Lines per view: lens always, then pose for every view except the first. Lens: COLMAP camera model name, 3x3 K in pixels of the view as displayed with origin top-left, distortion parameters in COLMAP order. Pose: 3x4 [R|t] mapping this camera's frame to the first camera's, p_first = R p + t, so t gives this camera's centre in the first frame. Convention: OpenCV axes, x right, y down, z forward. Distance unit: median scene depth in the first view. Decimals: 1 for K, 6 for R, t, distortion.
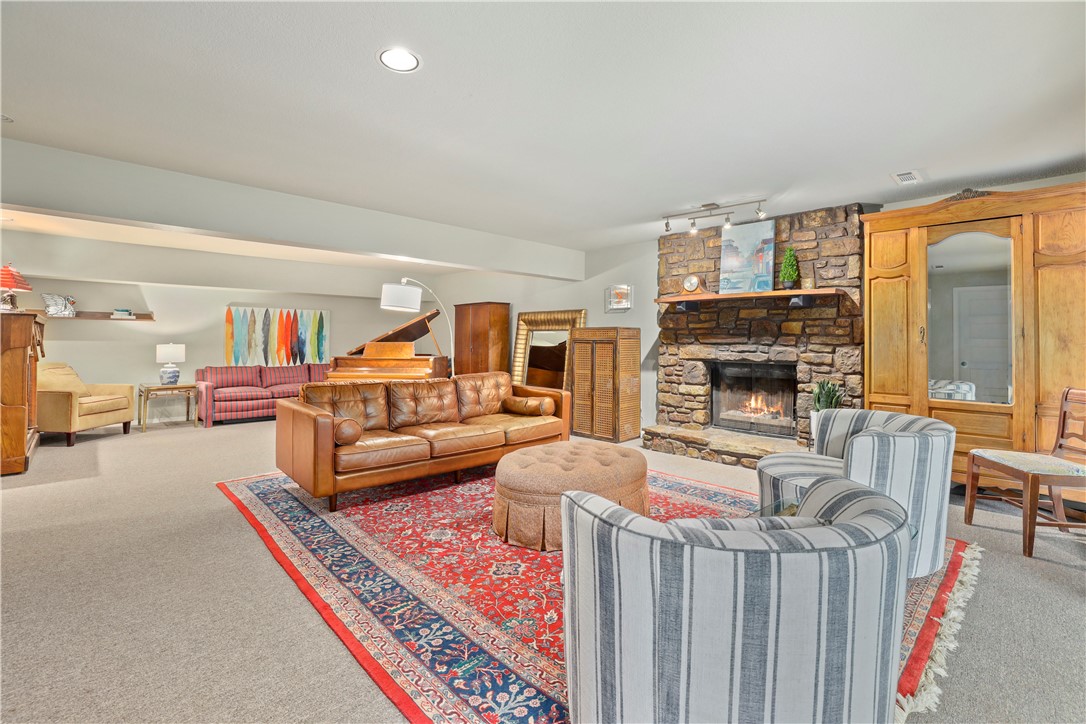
lens RADIAL K [[473.0, 0, 534.6], [0, 473.0, 343.4], [0, 0, 1]] dist [-0.002910, -0.000108]
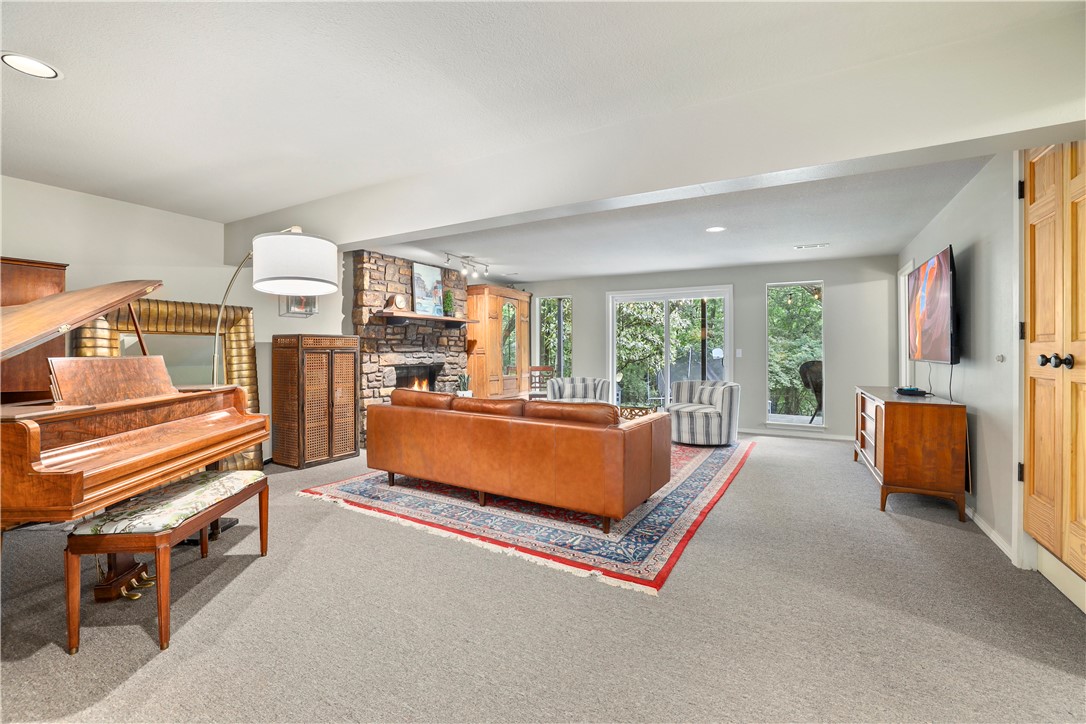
lens RADIAL K [[473.0, 0, 541.2], [0, 473.0, 357.3], [0, 0, 1]] dist [-0.002910, -0.000108]
pose [[-0.289488, -0.015368, 0.957058, -0.984527], [0.010056, 0.999767, 0.019096, -0.005823], [-0.957129, 0.015153, -0.289266, 1.077918]]
